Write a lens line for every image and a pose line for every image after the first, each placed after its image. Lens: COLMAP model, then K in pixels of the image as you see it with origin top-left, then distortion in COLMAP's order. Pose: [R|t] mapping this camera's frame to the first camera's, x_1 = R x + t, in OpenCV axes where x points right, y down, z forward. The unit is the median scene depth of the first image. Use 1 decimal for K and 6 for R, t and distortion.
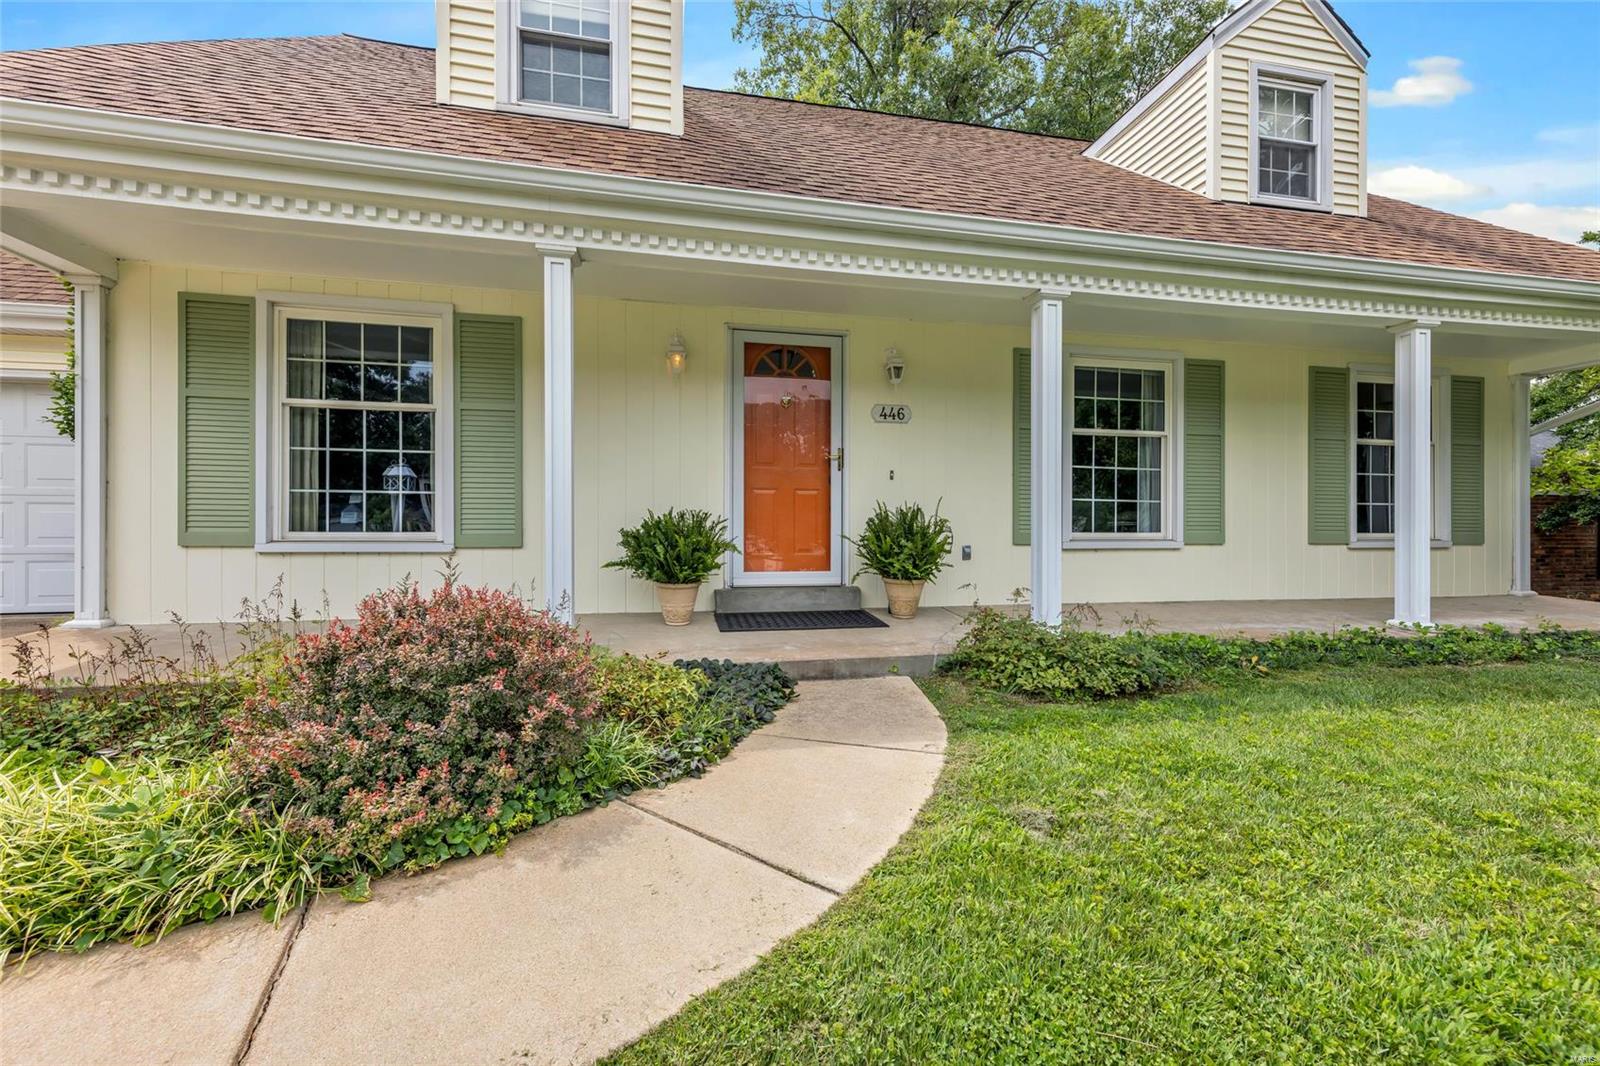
lens RADIAL K [[647.5, 0, 800.1], [0, 647.5, 534.4], [0, 0, 1]] dist [0.003886, 0.000194]
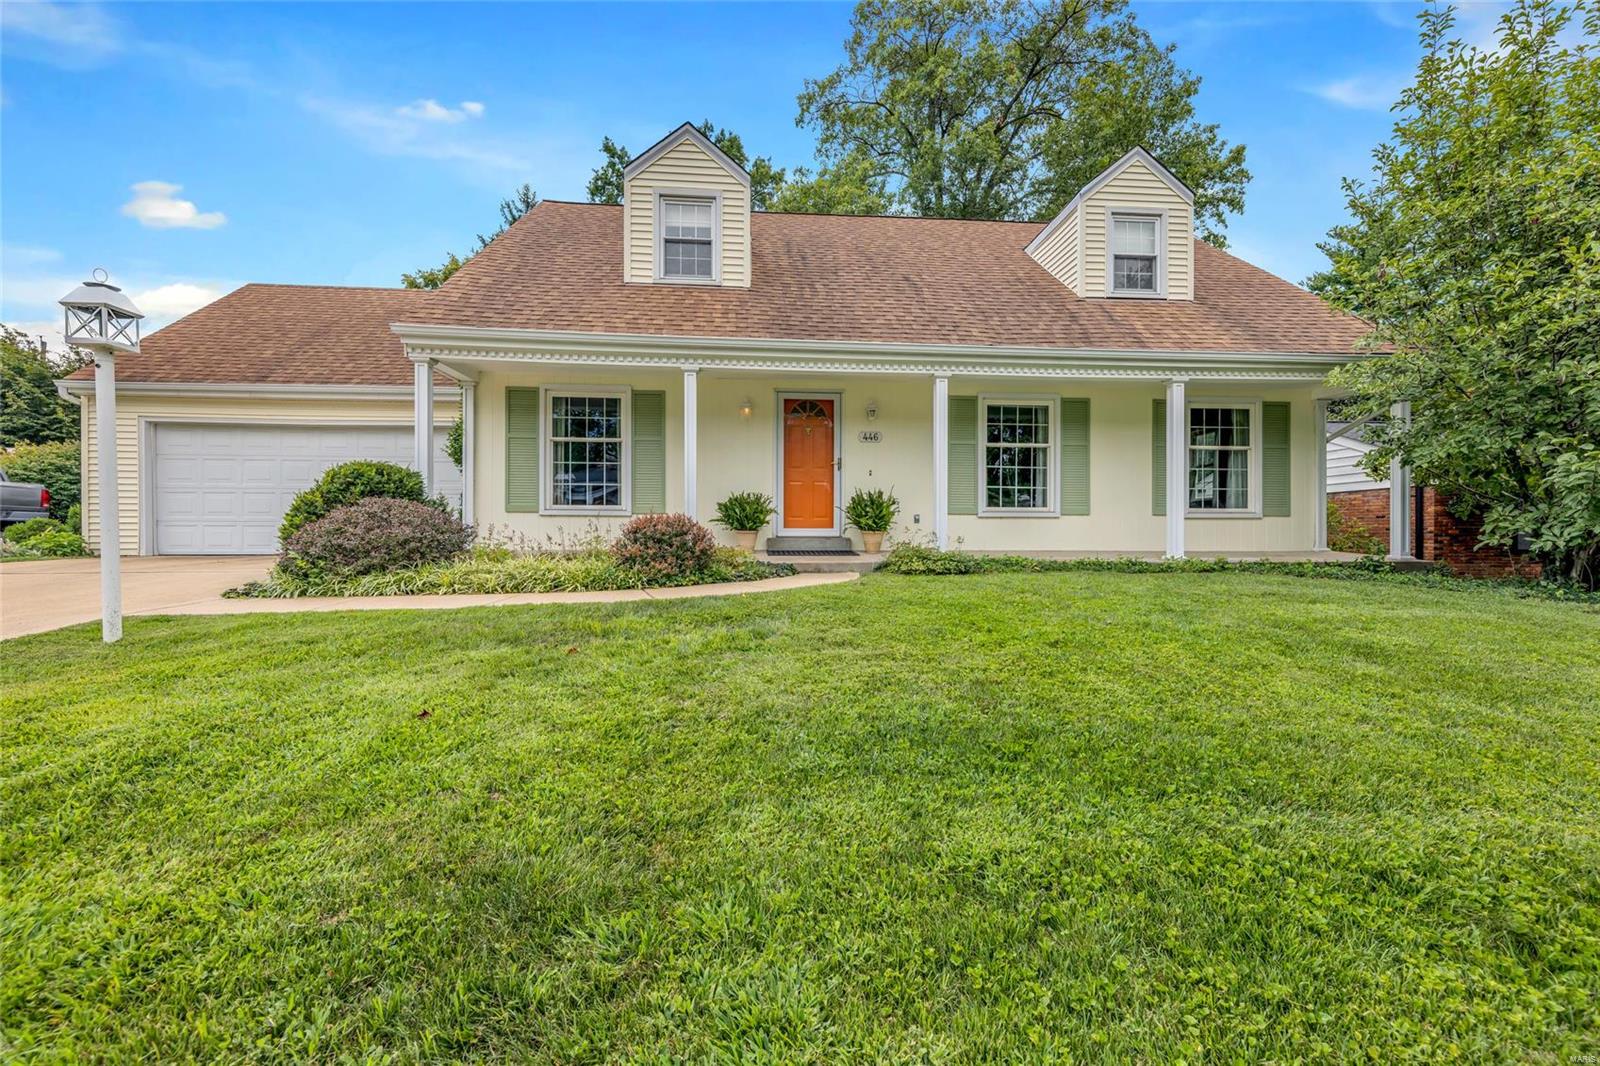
lens RADIAL K [[647.5, 0, 798.1], [0, 647.5, 533.6], [0, 0, 1]] dist [0.003886, 0.000194]
pose [[0.992597, 0.000937, -0.121453, 0.177019], [-0.001280, 0.999995, -0.002746, 0.082195], [0.121450, 0.002881, 0.992593, -0.799308]]
